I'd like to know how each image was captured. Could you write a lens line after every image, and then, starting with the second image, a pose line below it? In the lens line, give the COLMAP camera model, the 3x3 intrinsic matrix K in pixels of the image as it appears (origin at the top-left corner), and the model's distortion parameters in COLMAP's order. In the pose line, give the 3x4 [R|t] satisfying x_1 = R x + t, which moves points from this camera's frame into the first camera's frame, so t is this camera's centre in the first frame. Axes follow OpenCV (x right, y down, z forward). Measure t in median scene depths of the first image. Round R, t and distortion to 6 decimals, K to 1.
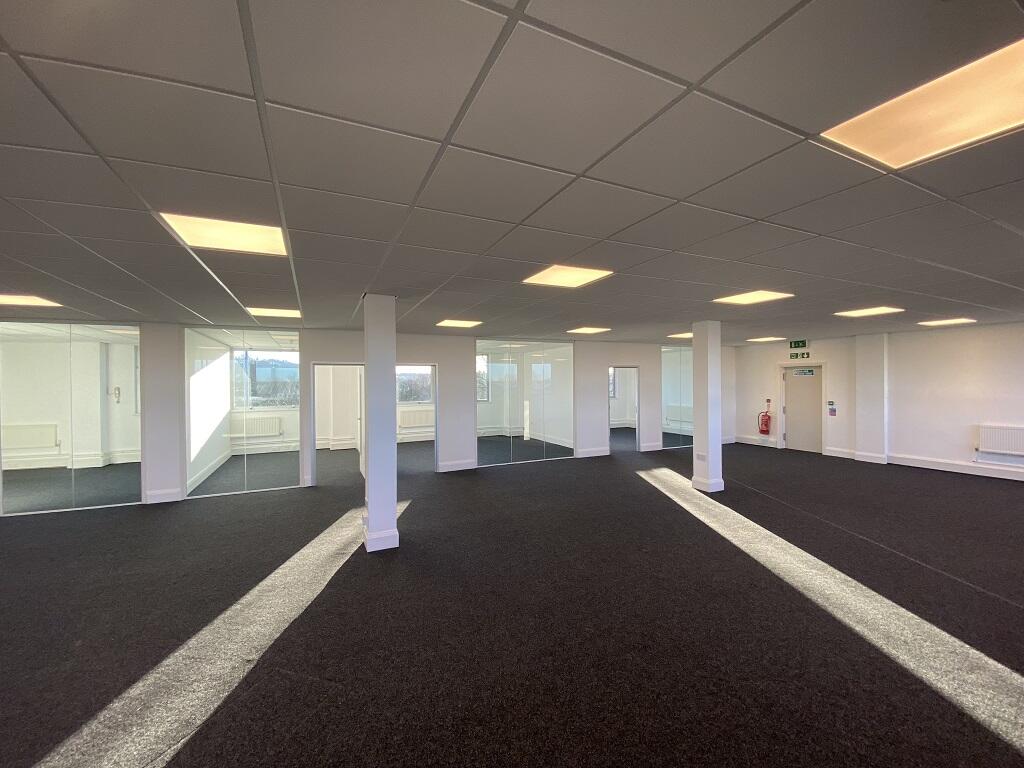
lens RADIAL K [[419.3, 0, 513.3], [0, 419.3, 376.6], [0, 0, 1]] dist [0.002014, -0.000910]
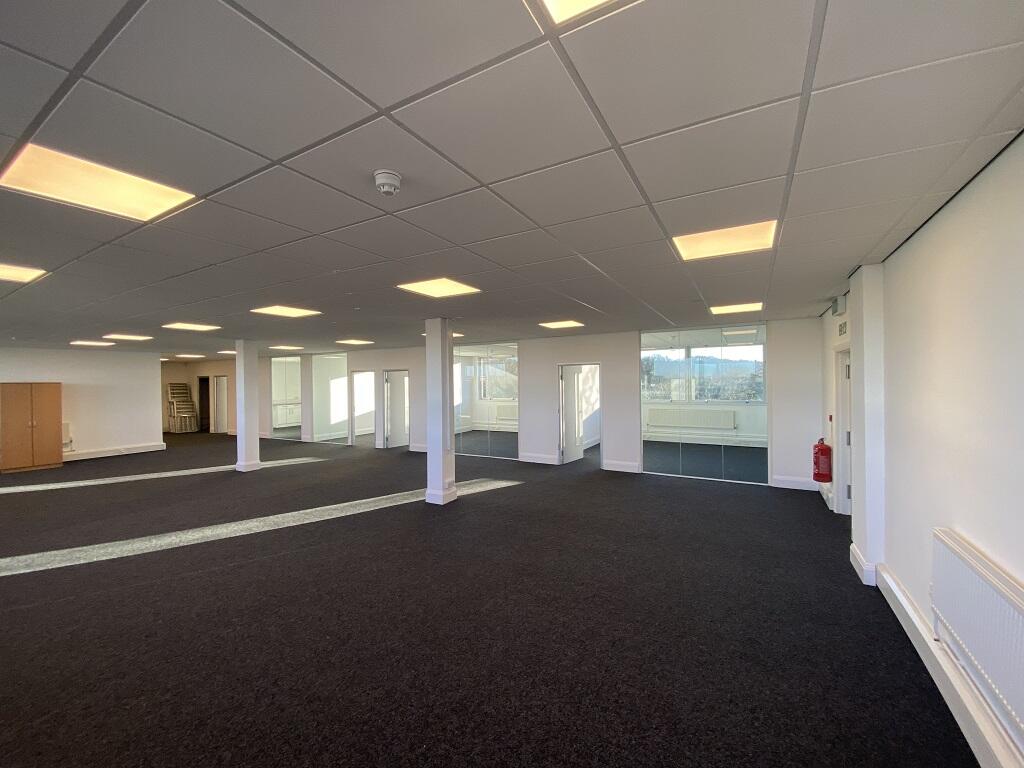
lens RADIAL K [[419.3, 0, 508.2], [0, 419.3, 381.7], [0, 0, 1]] dist [0.002014, -0.000910]
pose [[0.518375, 0.001693, -0.855152, 0.766997], [0.019540, 0.999714, 0.013823, -0.001906], [0.854930, -0.023875, 0.518193, 0.391847]]
